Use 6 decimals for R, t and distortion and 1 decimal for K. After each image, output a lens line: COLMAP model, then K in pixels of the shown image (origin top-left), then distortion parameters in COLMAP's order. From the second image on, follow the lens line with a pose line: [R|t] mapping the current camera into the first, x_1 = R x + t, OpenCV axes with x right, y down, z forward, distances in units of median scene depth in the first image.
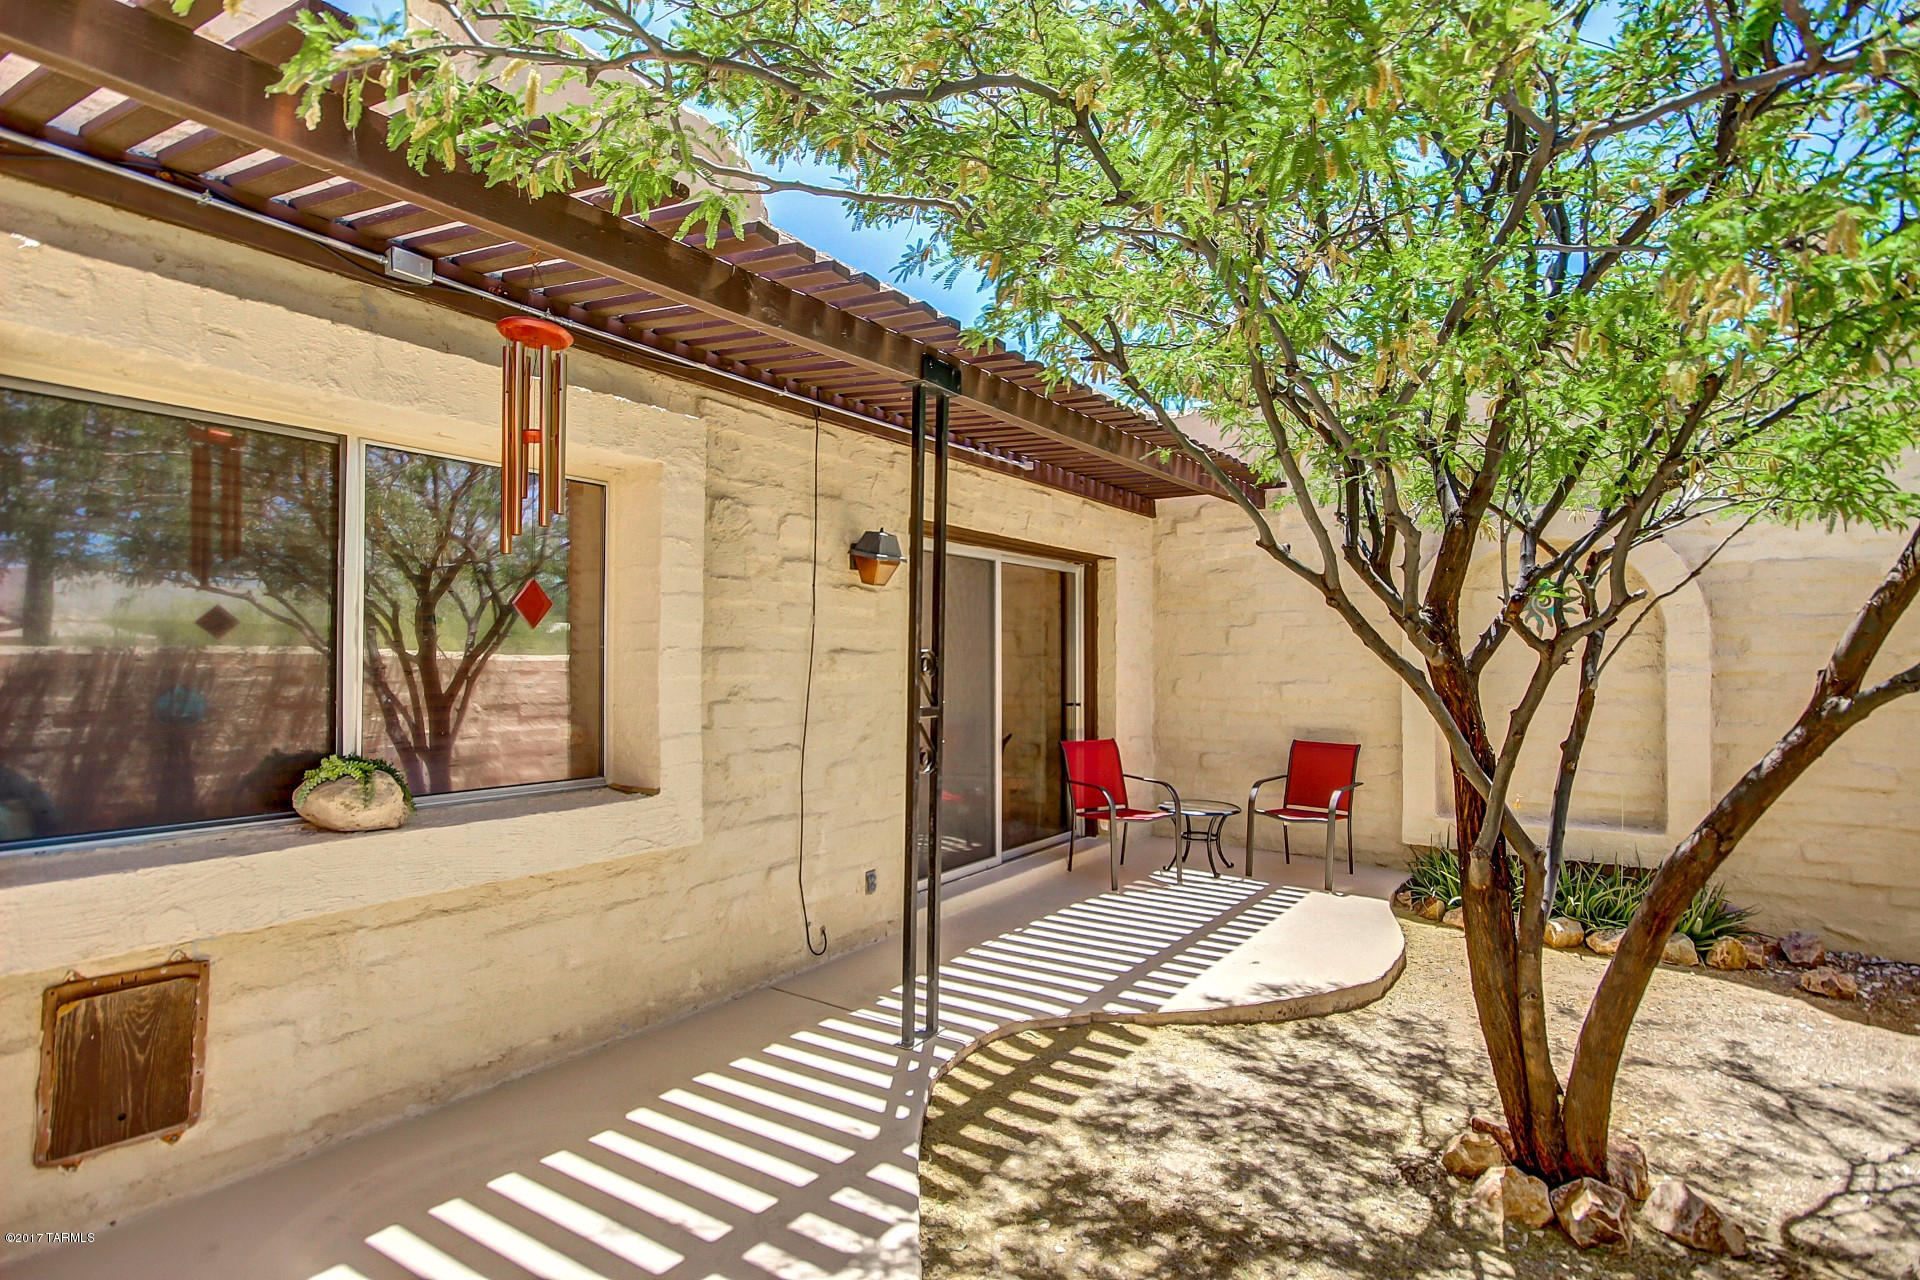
lens RADIAL K [[979.3, 0, 959.8], [0, 979.3, 647.5], [0, 0, 1]] dist [0.001692, 0.000282]
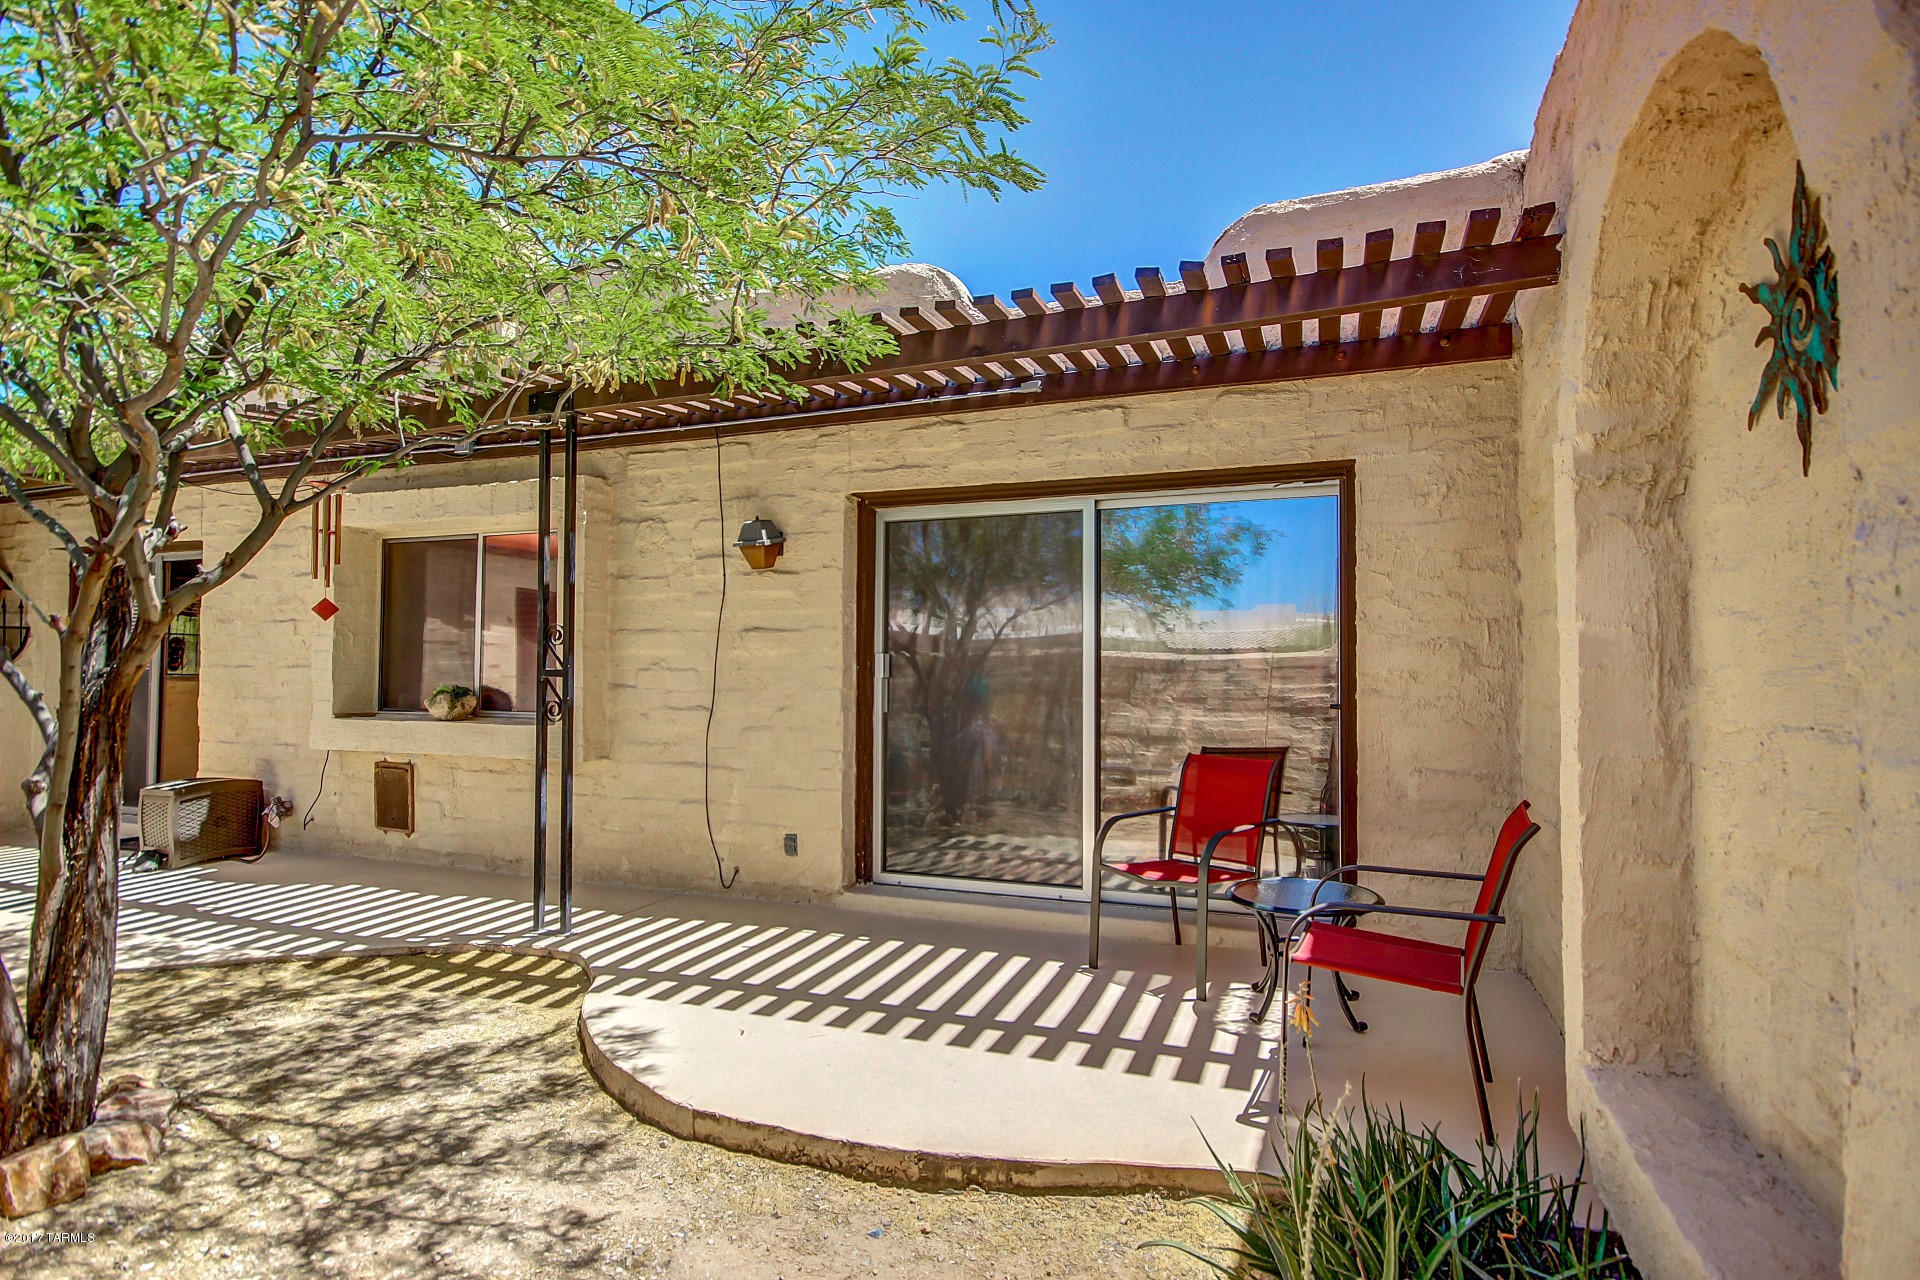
lens RADIAL K [[979.3, 0, 959.8], [0, 979.3, 647.5], [0, 0, 1]] dist [0.001692, 0.000282]
pose [[0.223374, -0.028676, -0.974311, 1.413695], [0.006020, 0.999589, -0.028040, 0.078115], [0.974714, 0.000398, 0.223455, 1.330031]]
